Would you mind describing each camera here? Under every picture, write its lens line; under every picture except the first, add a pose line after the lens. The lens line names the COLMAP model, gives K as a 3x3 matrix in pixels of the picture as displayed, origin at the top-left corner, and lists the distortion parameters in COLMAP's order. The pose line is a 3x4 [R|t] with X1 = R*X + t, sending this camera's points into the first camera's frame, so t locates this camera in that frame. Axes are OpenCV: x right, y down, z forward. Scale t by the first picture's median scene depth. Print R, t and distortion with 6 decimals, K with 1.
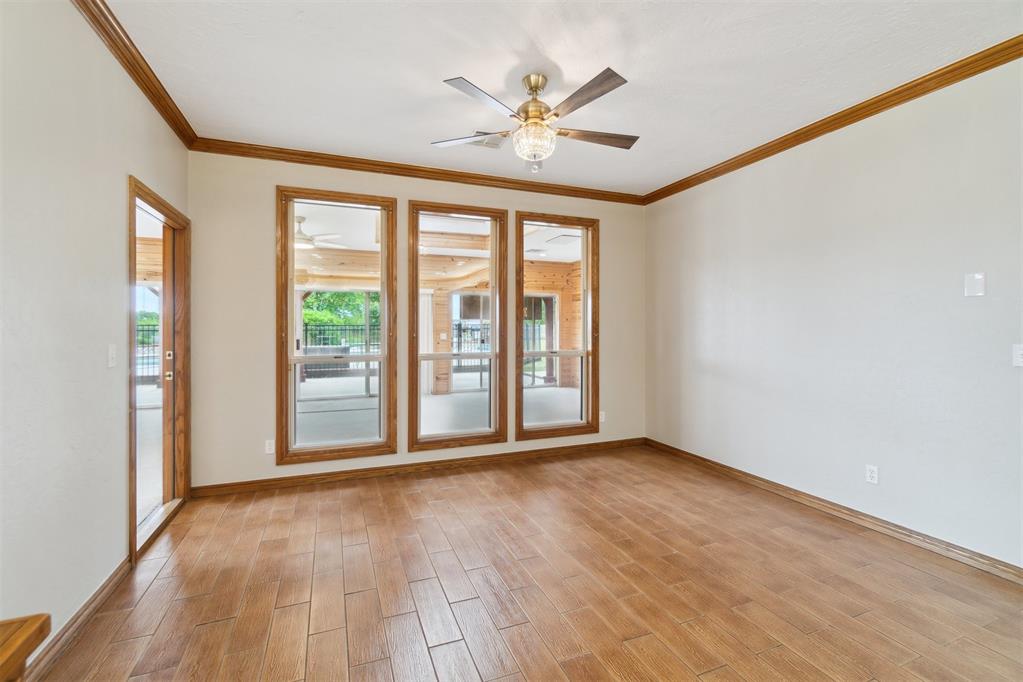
lens RADIAL K [[442.4, 0, 491.7], [0, 442.4, 333.3], [0, 0, 1]] dist [0.005085, 0.000071]
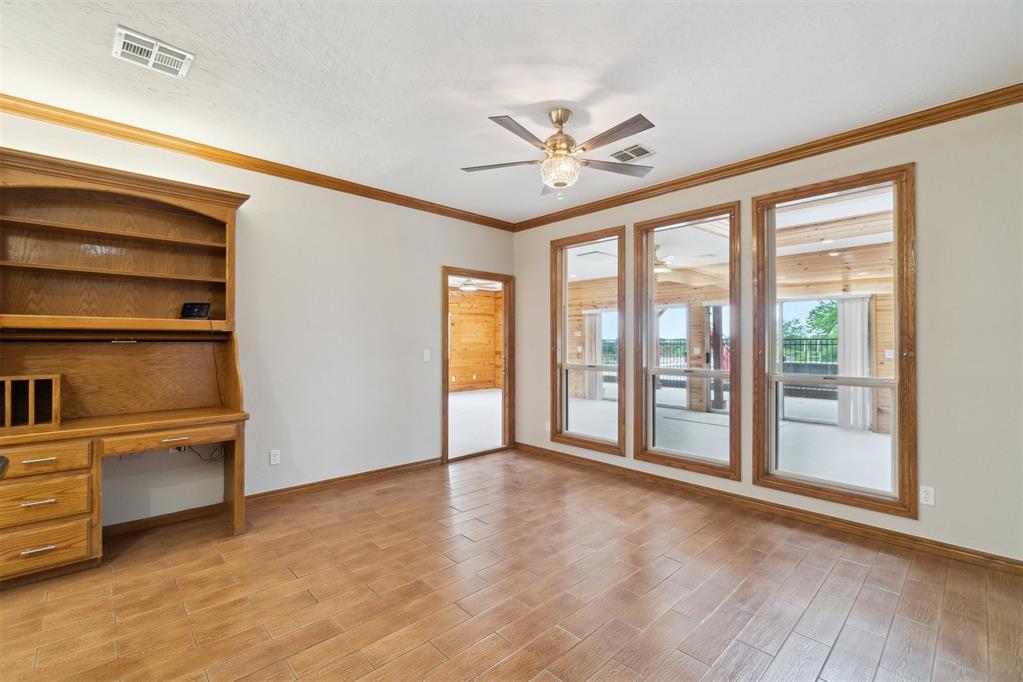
lens RADIAL K [[442.4, 0, 505.9], [0, 442.4, 336.7], [0, 0, 1]] dist [0.005085, 0.000071]
pose [[0.378944, -0.010118, -0.925364, 0.653349], [-0.014875, 0.999744, -0.017022, -0.001977], [0.925300, 0.020215, 0.378697, 0.294718]]
